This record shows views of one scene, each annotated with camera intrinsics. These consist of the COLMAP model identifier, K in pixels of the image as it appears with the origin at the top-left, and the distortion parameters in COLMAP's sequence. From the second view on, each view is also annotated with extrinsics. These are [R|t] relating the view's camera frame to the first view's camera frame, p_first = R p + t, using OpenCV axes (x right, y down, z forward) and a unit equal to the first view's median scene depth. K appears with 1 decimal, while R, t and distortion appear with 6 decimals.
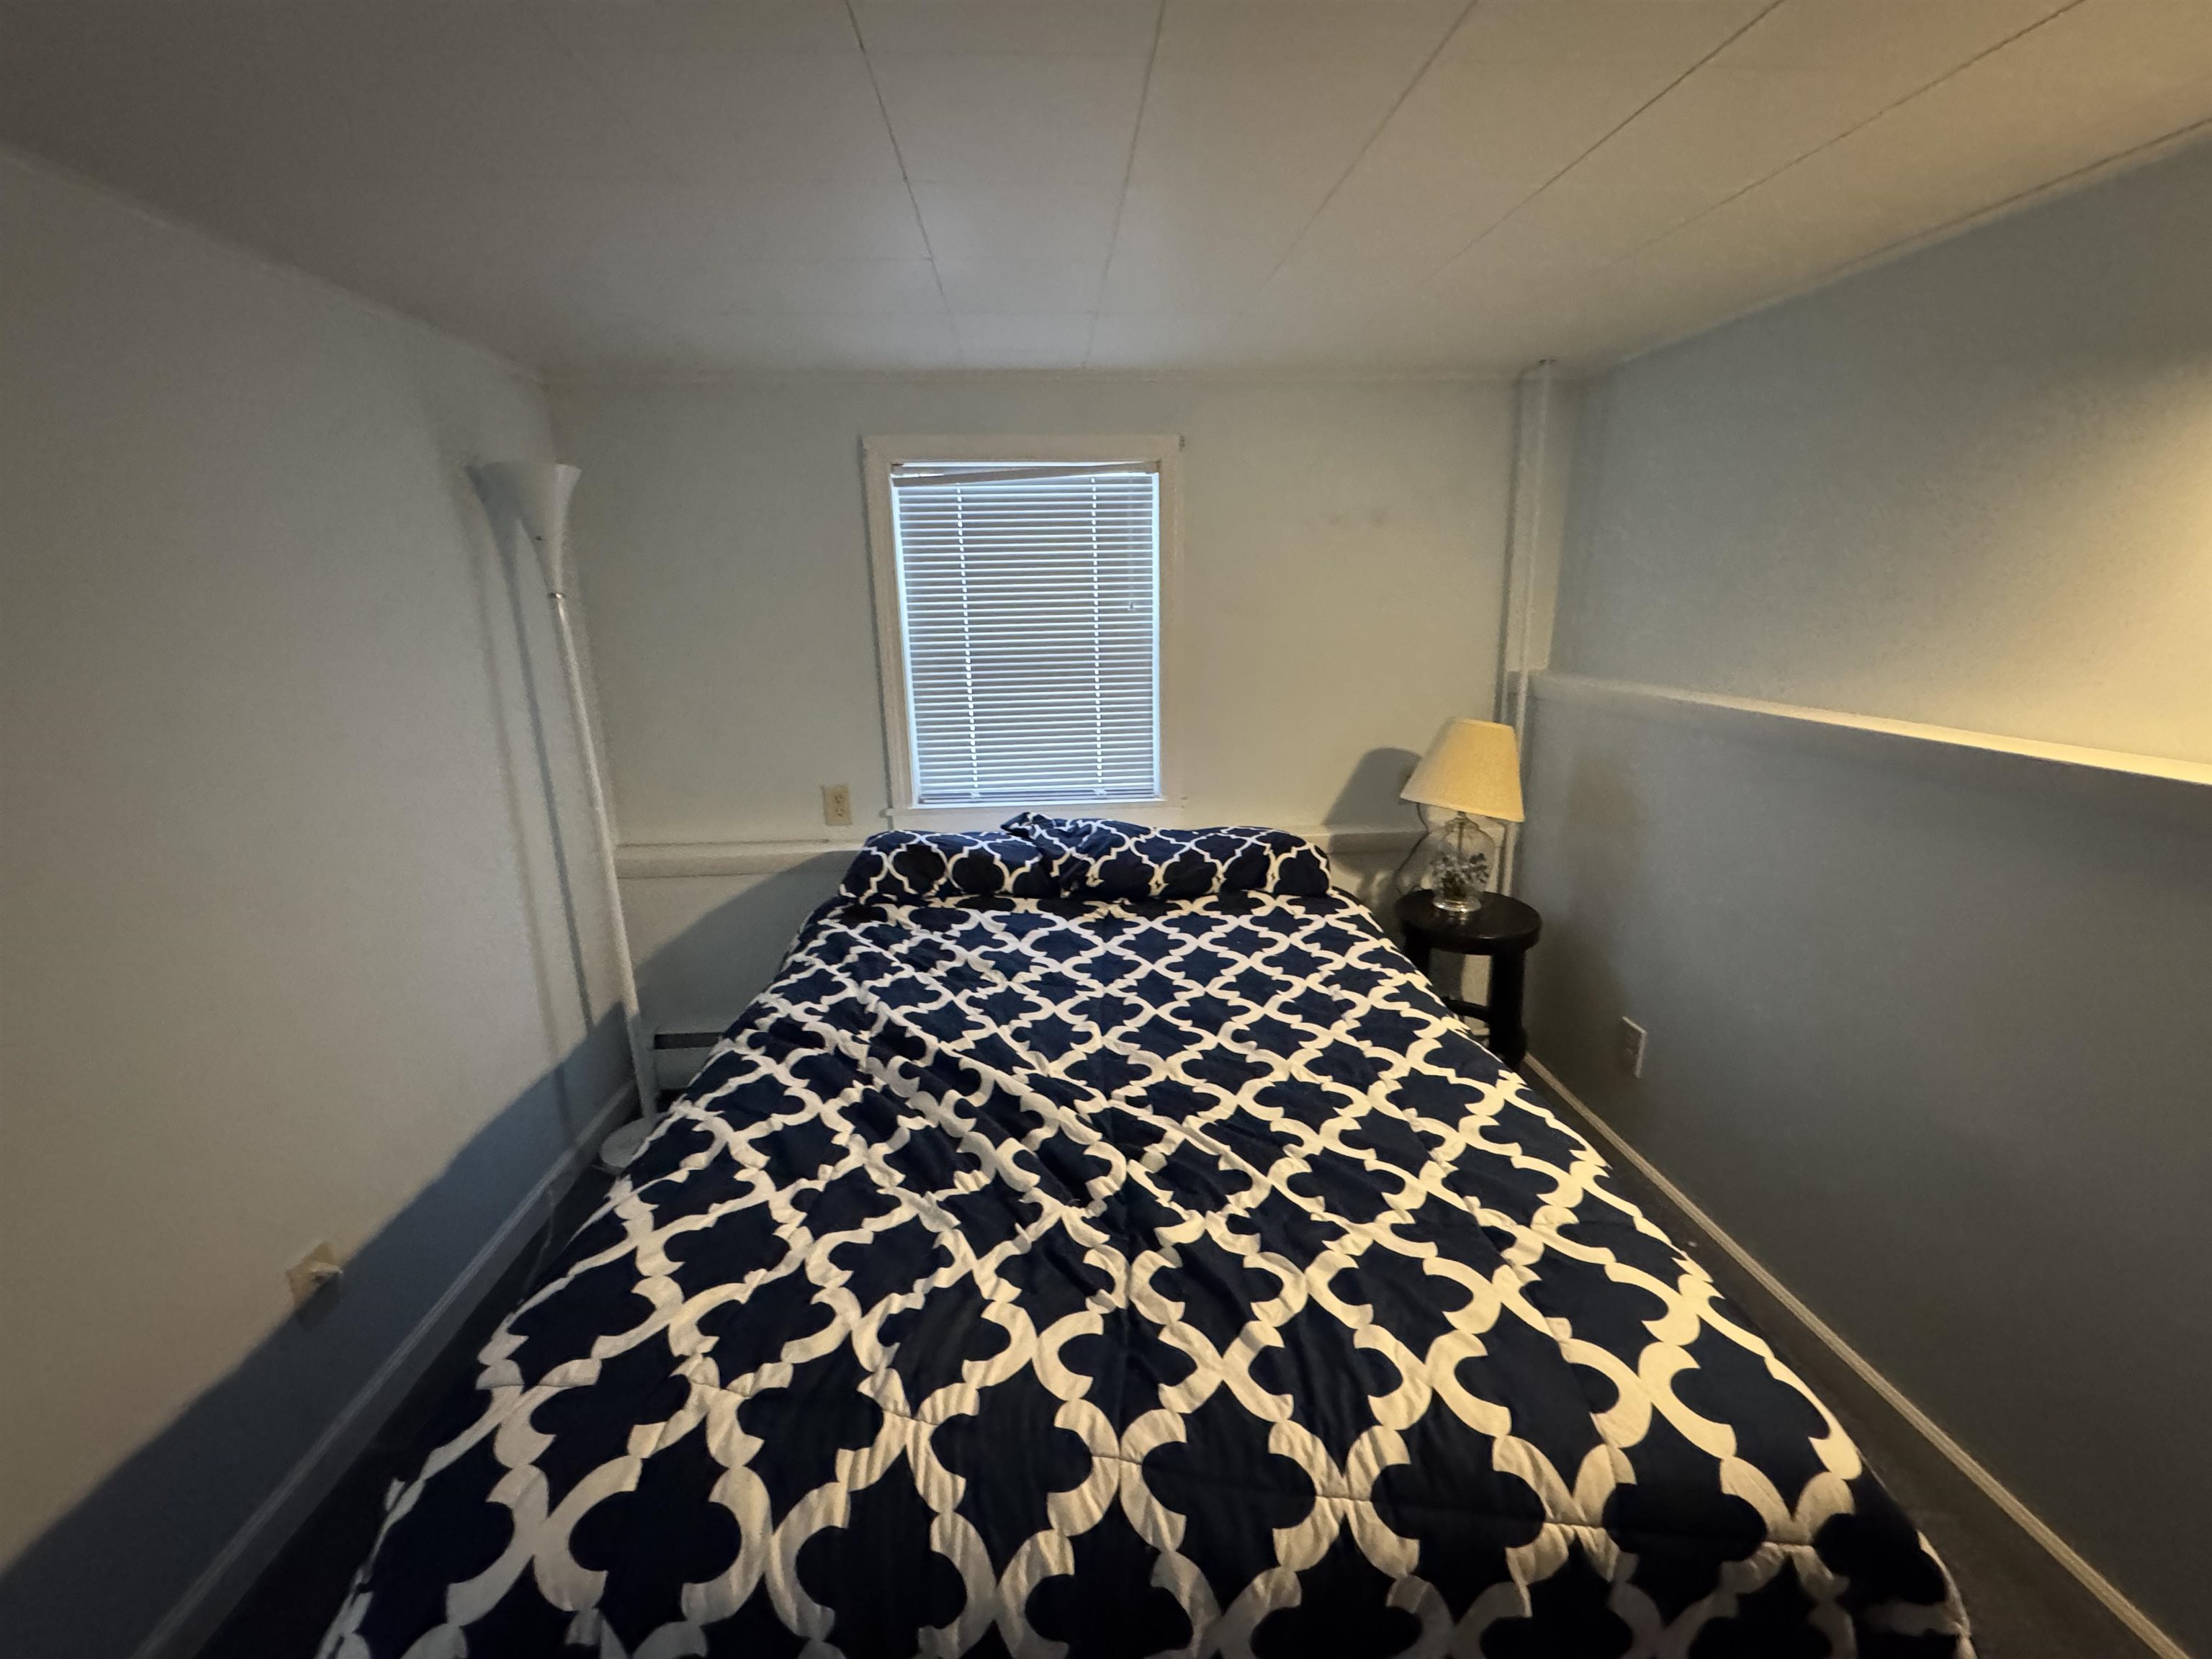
lens RADIAL K [[879.7, 0, 1106.0], [0, 879.7, 829.5], [0, 0, 1]] dist [-0.005924, -0.000180]
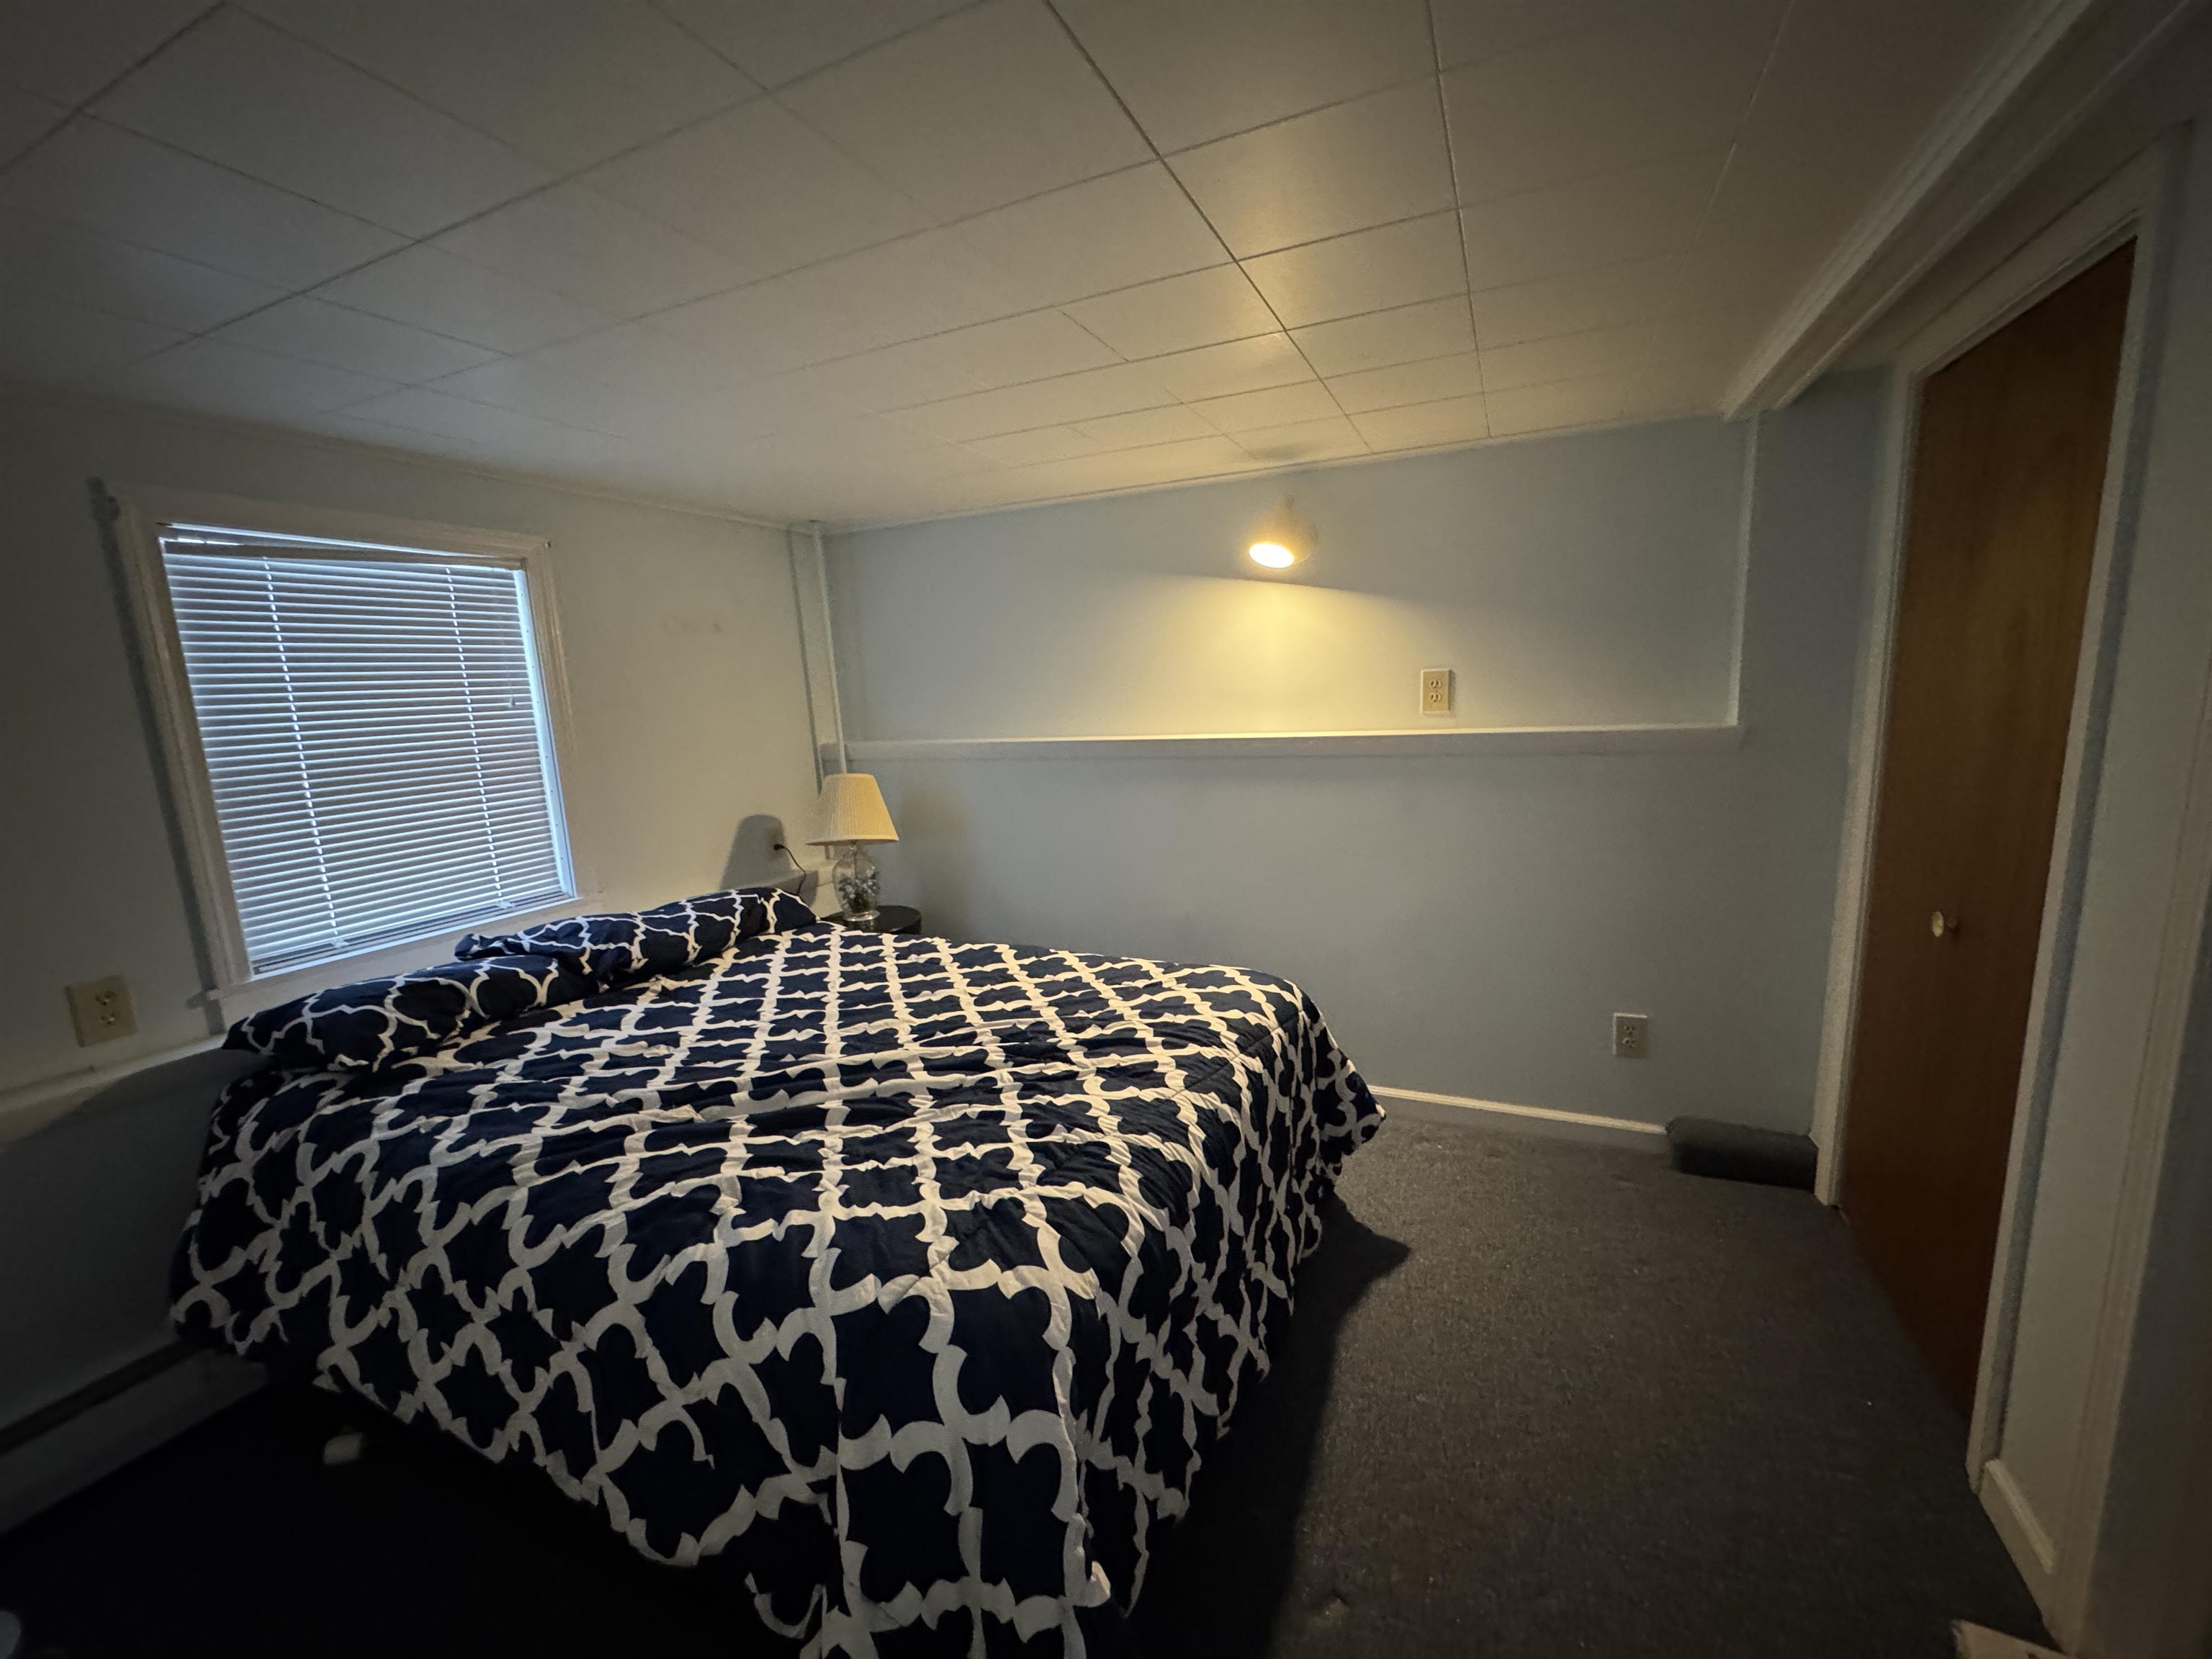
lens RADIAL K [[879.7, 0, 1106.0], [0, 879.7, 829.5], [0, 0, 1]] dist [-0.005924, -0.000180]
pose [[0.480994, -0.150349, 0.863736, -0.639657], [0.262367, 0.964721, 0.021822, 0.032848], [-0.836545, 0.216119, 0.503472, 0.017982]]
